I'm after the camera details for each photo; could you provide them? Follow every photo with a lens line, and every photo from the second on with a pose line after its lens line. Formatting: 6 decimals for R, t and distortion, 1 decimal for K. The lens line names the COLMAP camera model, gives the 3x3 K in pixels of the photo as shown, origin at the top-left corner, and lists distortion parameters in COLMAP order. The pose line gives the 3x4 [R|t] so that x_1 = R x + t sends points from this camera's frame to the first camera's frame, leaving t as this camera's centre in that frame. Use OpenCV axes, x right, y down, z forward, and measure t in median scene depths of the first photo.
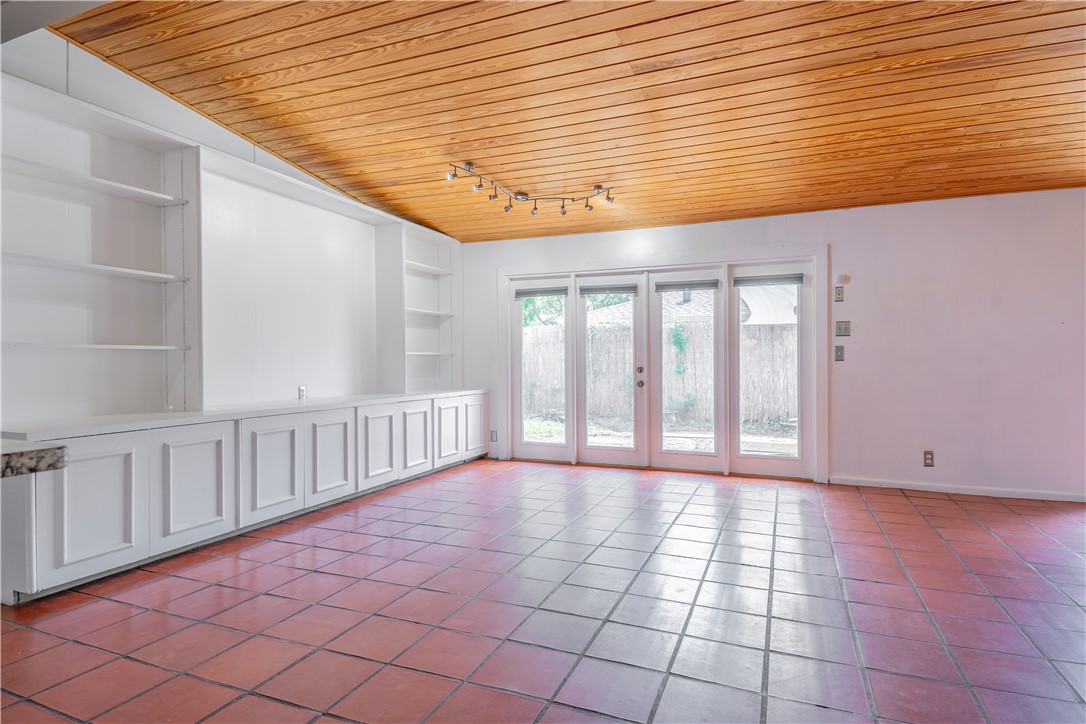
lens RADIAL K [[588.3, 0, 541.4], [0, 588.3, 361.4], [0, 0, 1]] dist [0.046054, -0.034935]
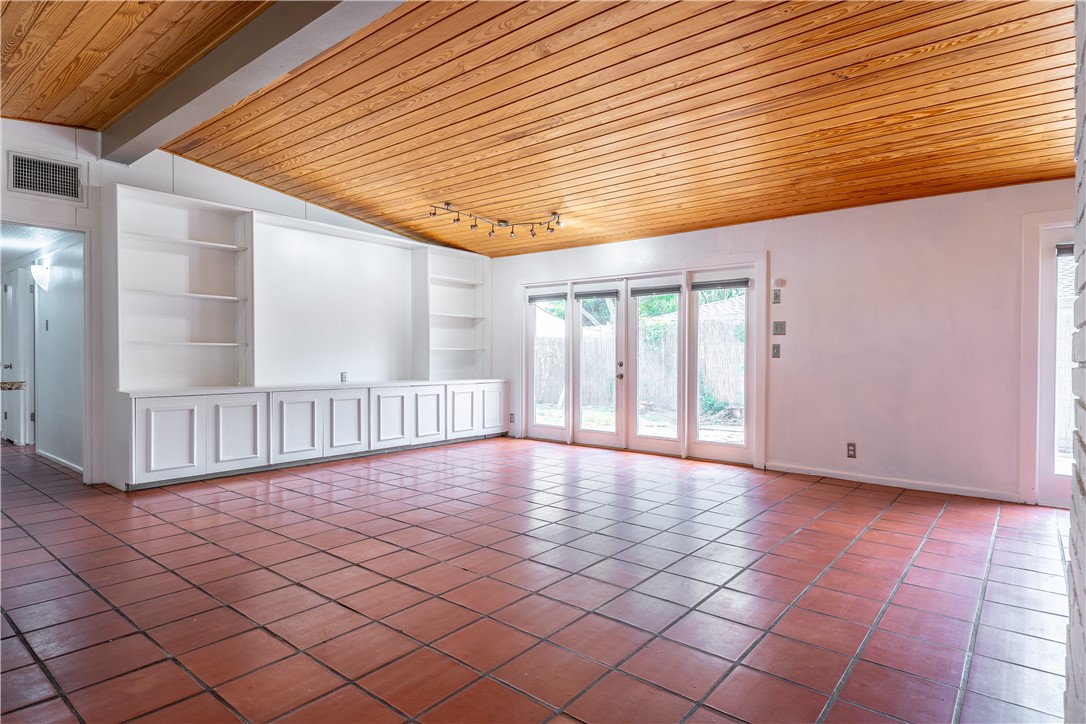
lens RADIAL K [[588.3, 0, 541.4], [0, 588.3, 361.4], [0, 0, 1]] dist [0.046054, -0.034935]
pose [[0.957513, 0.011354, -0.288166, 0.483405], [-0.009132, 0.999917, 0.009052, -0.000016], [0.288245, -0.006036, 0.957538, -0.201257]]
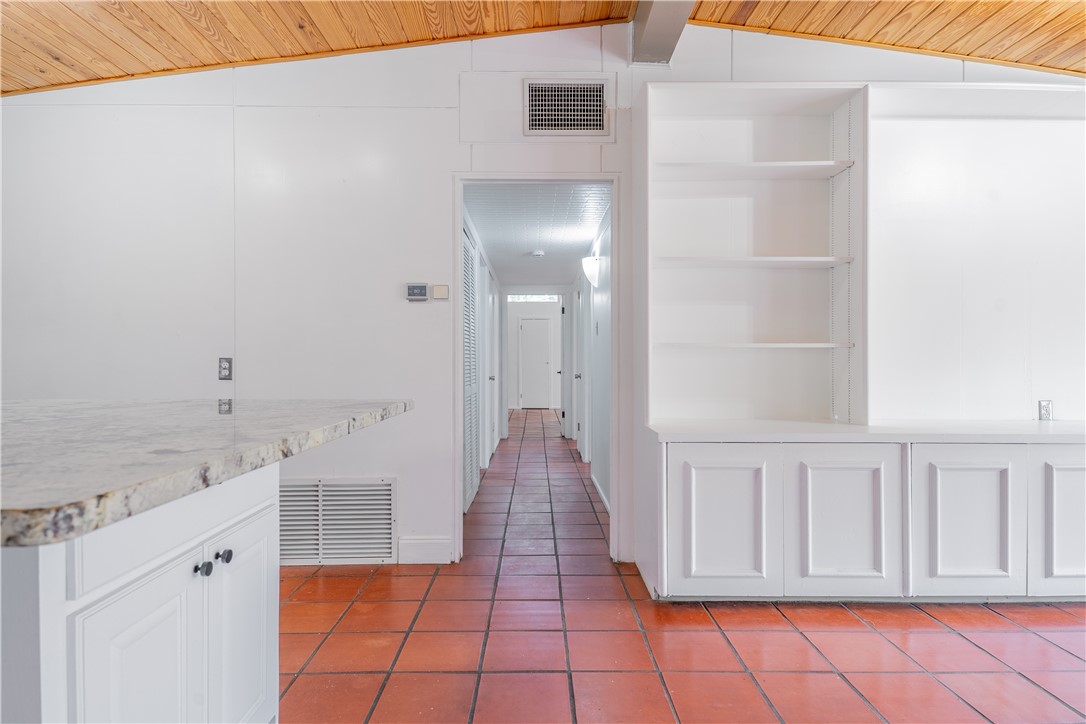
lens RADIAL K [[597.7, 0, 543.0], [0, 597.7, 362.0], [0, 0, 1]] dist [0.049177, -0.035497]
pose [[0.398396, 0.005586, -0.917196, -0.011687], [-0.004679, 0.999981, 0.004058, -0.001348], [0.917201, 0.002674, 0.398415, 0.252975]]
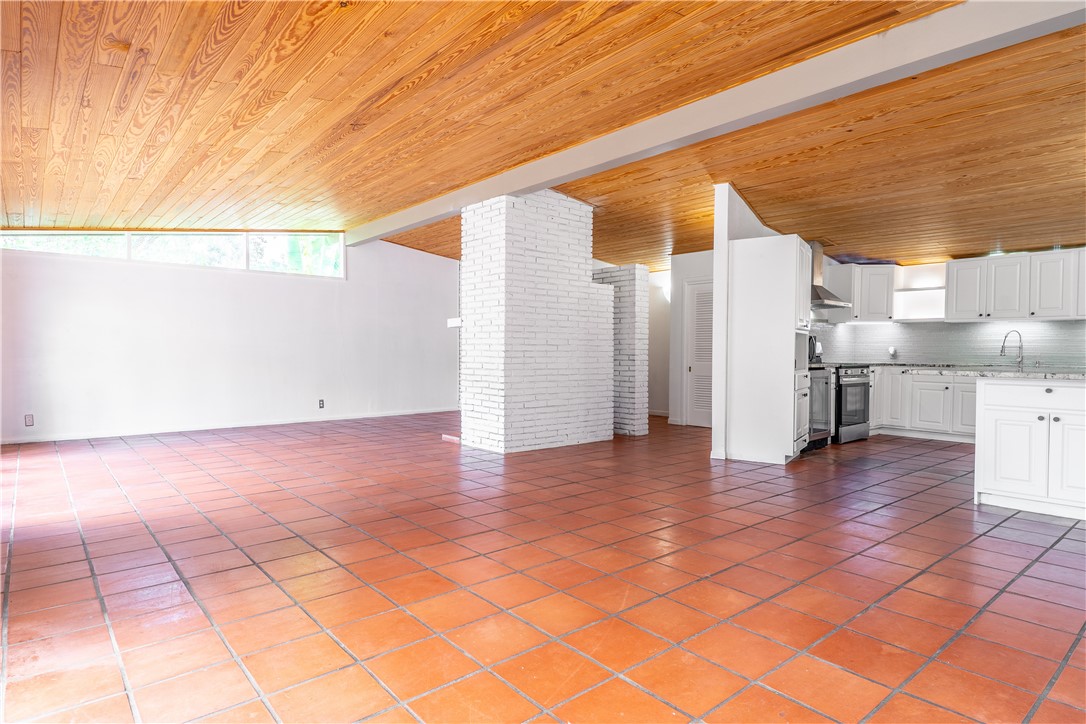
lens RADIAL K [[594.8, 0, 544.2], [0, 594.8, 361.2], [0, 0, 1]] dist [0.045917, -0.036031]
pose [[-0.891035, -0.011543, 0.453788, -0.090967], [-0.004089, 0.999840, 0.017404, 0.000526], [-0.453917, 0.013652, -0.890940, 1.389645]]
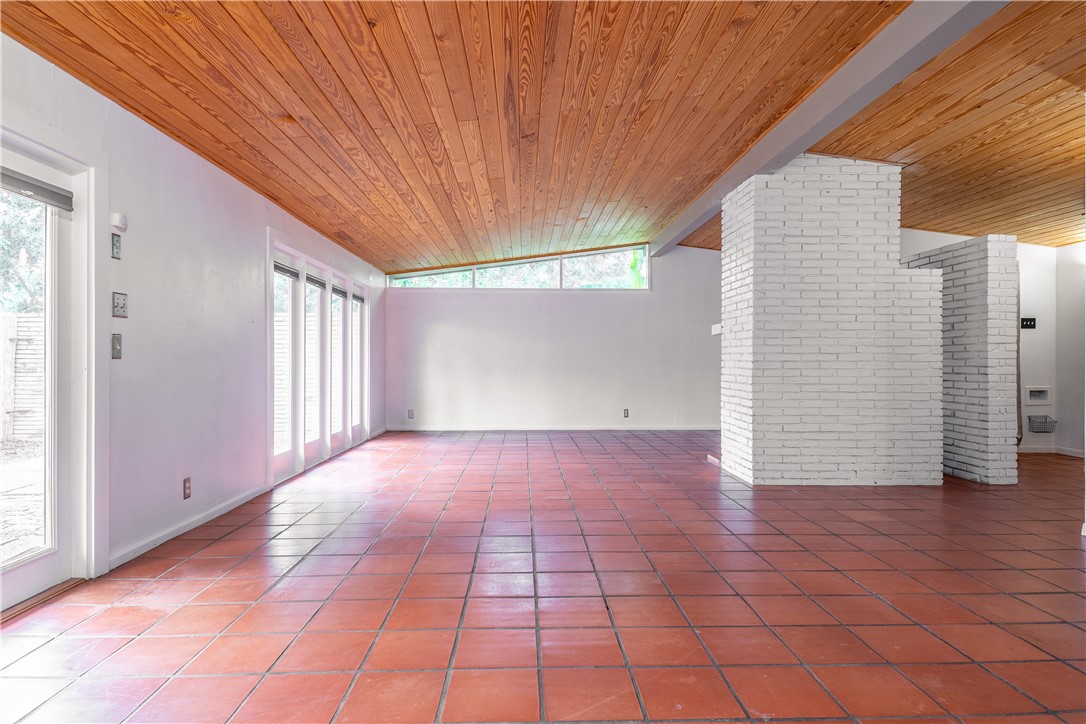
lens RADIAL K [[594.8, 0, 544.2], [0, 594.8, 361.2], [0, 0, 1]] dist [0.045917, -0.036031]
pose [[-0.417246, -0.002019, 0.908791, -0.270927], [-0.001303, 0.999998, 0.001623, -0.000185], [-0.908793, -0.000506, -0.417247, 1.035793]]
